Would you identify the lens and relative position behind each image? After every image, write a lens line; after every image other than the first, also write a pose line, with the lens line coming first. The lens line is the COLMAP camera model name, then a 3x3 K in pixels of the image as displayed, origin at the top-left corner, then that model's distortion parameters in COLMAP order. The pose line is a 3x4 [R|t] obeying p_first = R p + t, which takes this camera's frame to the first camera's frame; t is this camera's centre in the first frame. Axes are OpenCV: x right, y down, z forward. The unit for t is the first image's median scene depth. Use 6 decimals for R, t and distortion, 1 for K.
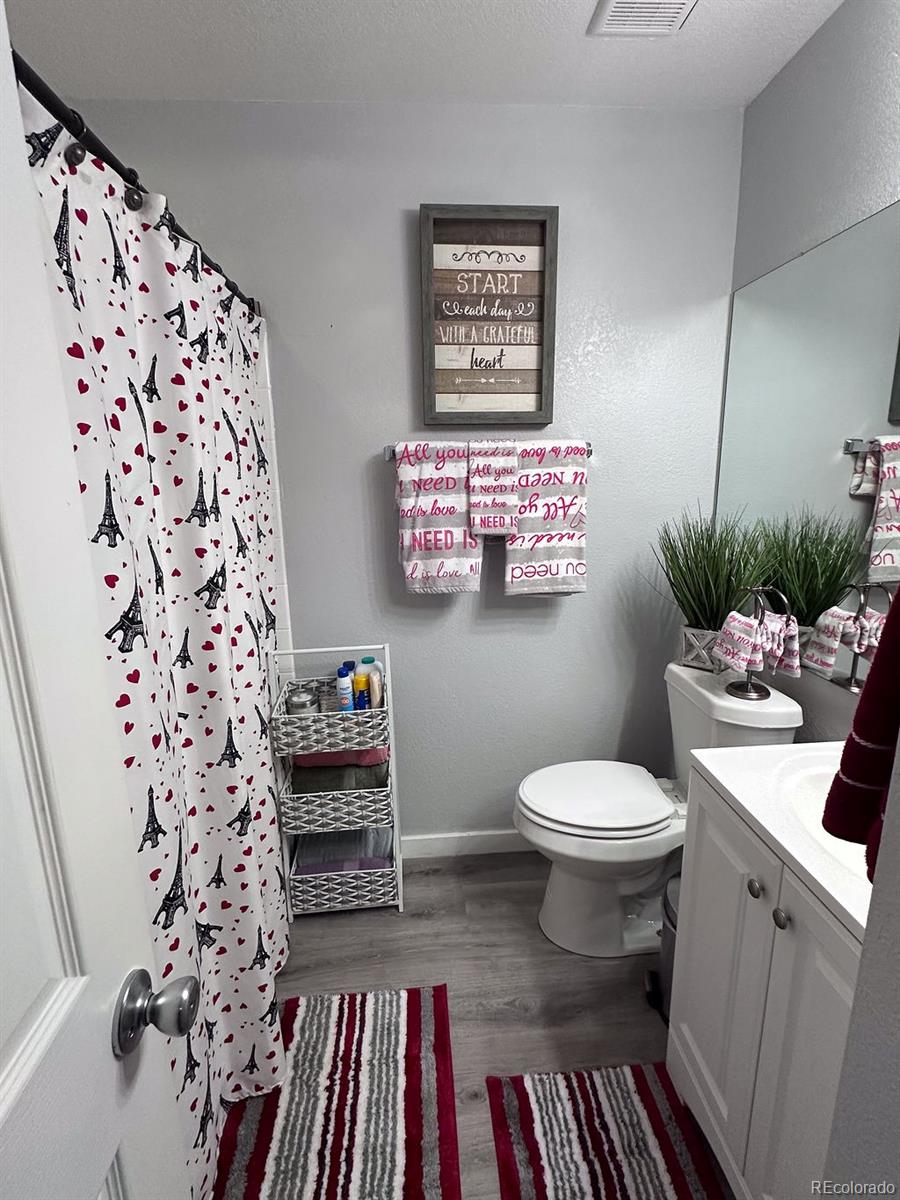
lens RADIAL K [[563.3, 0, 452.0], [0, 563.3, 598.7], [0, 0, 1]] dist [-0.006415, -0.001503]
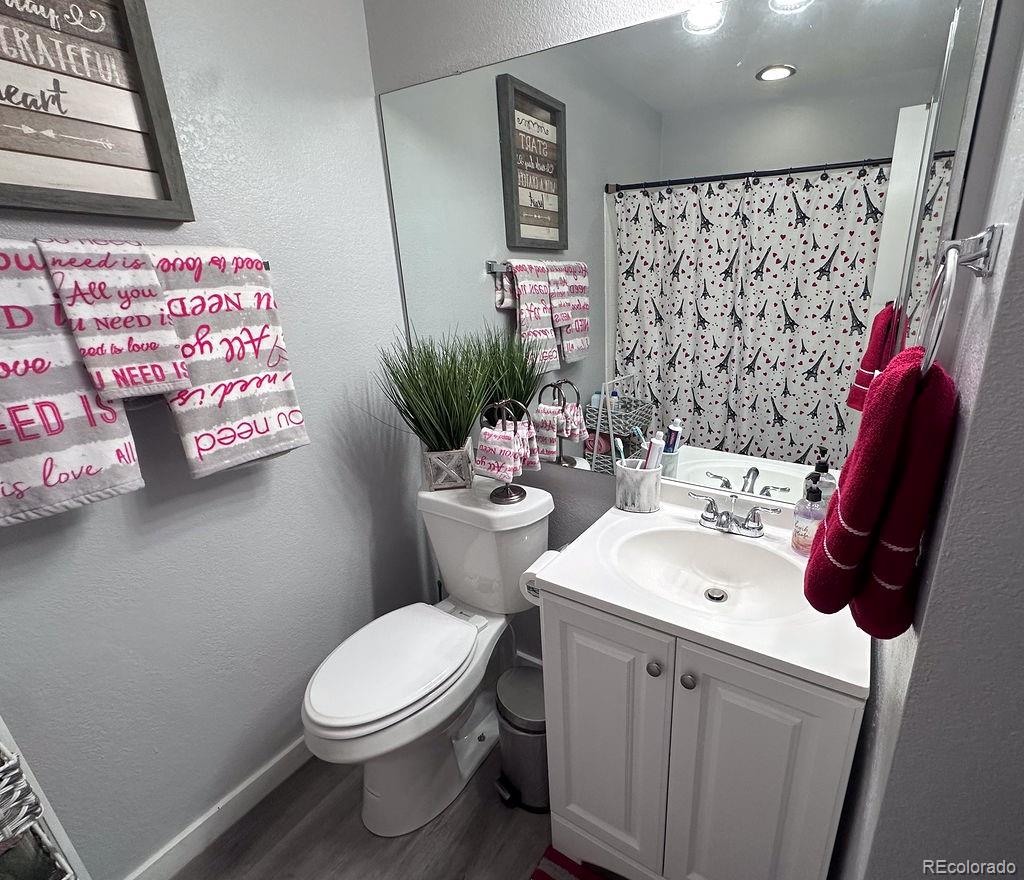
lens RADIAL K [[474.1, 0, 513.6], [0, 474.1, 434.4], [0, 0, 1]] dist [-0.007925, 0.002402]
pose [[0.545465, -0.254172, 0.798664, -0.140950], [0.185598, 0.965881, 0.180631, -0.092018], [-0.817326, 0.049702, 0.574028, 0.363739]]
